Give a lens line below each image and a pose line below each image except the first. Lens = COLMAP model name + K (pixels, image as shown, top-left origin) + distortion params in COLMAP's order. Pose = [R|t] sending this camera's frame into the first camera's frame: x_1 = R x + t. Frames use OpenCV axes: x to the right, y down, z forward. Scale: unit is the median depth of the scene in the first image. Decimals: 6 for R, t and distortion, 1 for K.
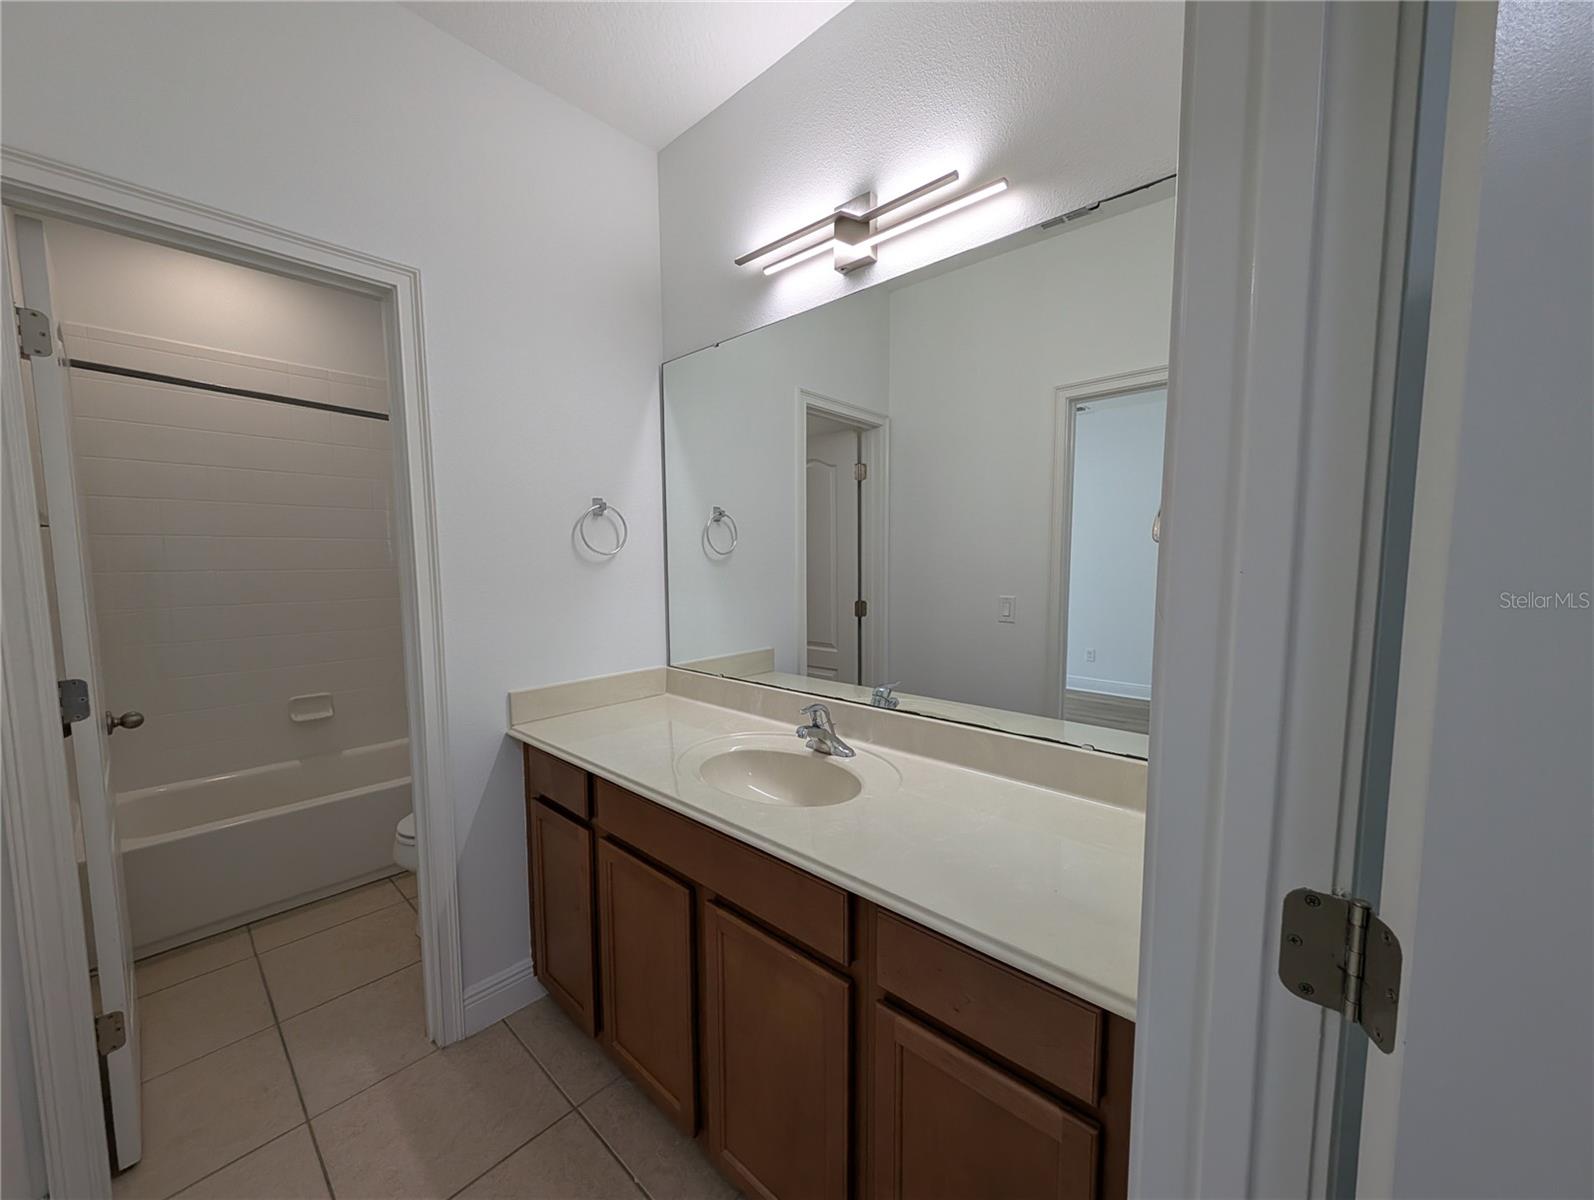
lens RADIAL K [[600.2, 0, 806.8], [0, 600.2, 604.7], [0, 0, 1]] dist [0.012641, -0.000377]
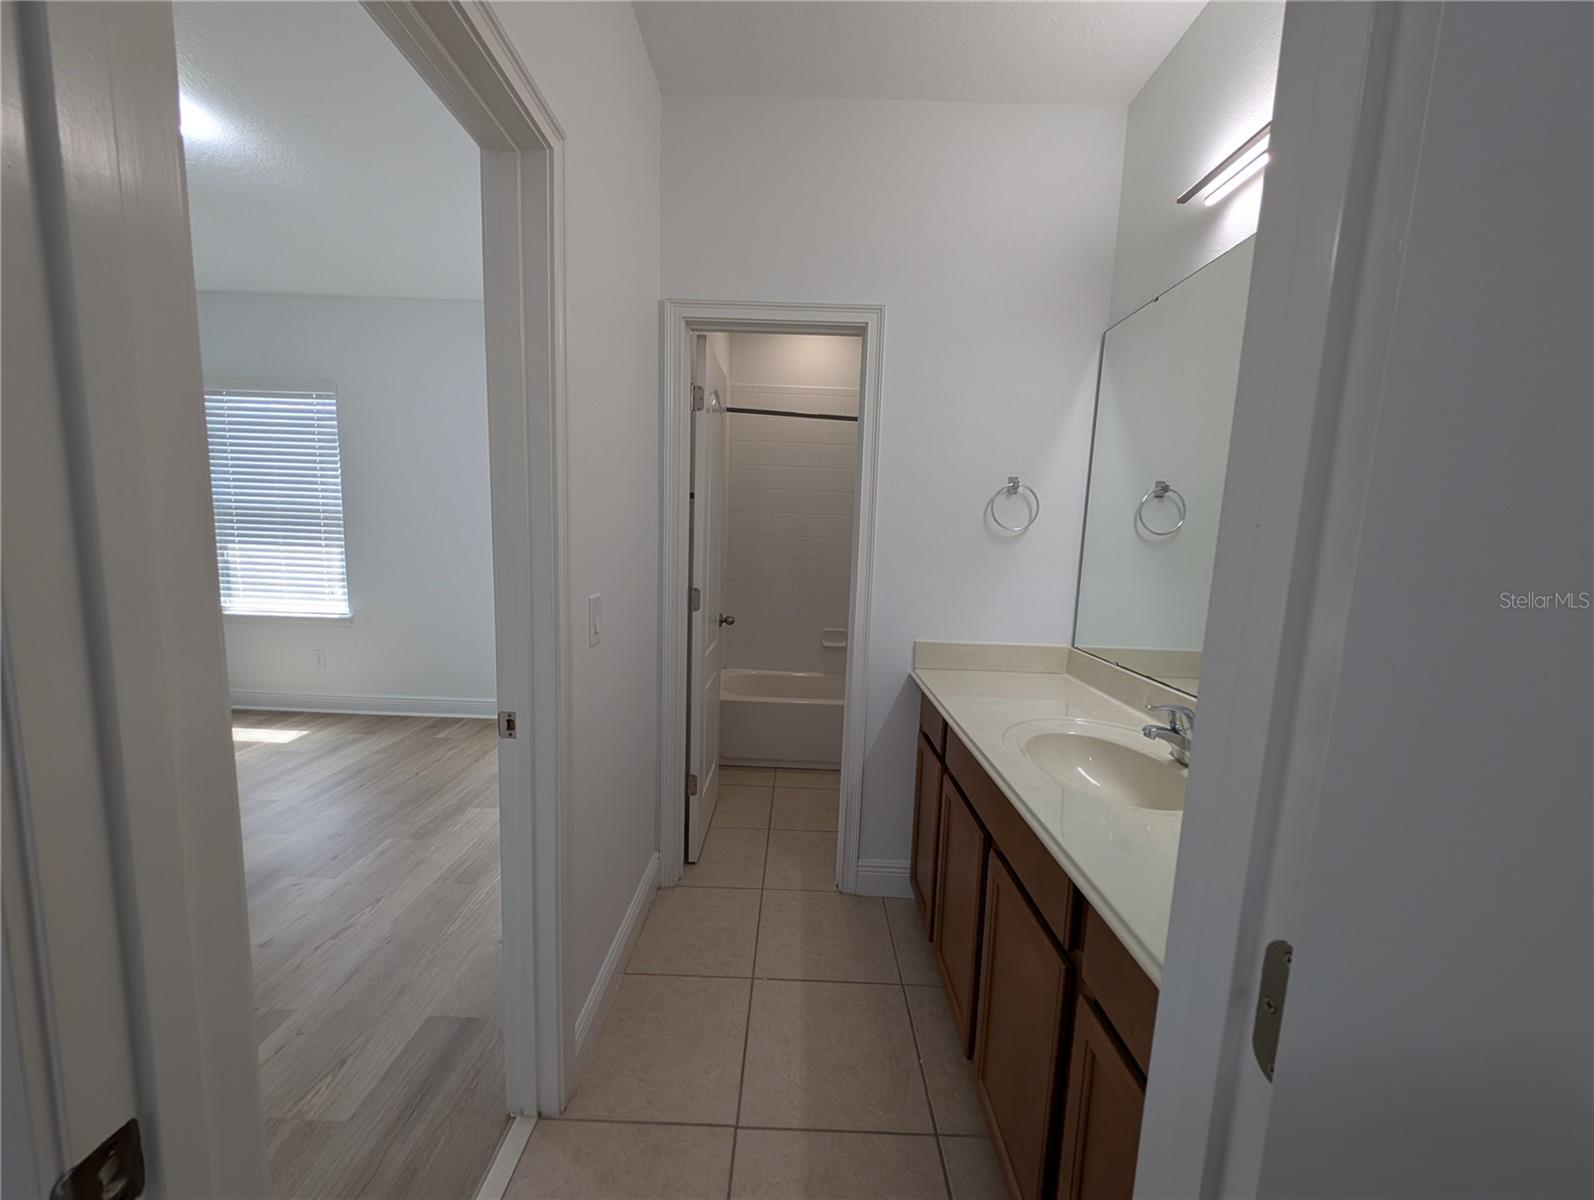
lens RADIAL K [[600.2, 0, 794.8], [0, 600.2, 598.4], [0, 0, 1]] dist [0.012641, -0.000377]
pose [[0.669795, 0.108474, -0.734580, 0.208882], [-0.095789, 0.993629, 0.059386, 0.011082], [0.736342, 0.030589, 0.675918, 0.003104]]
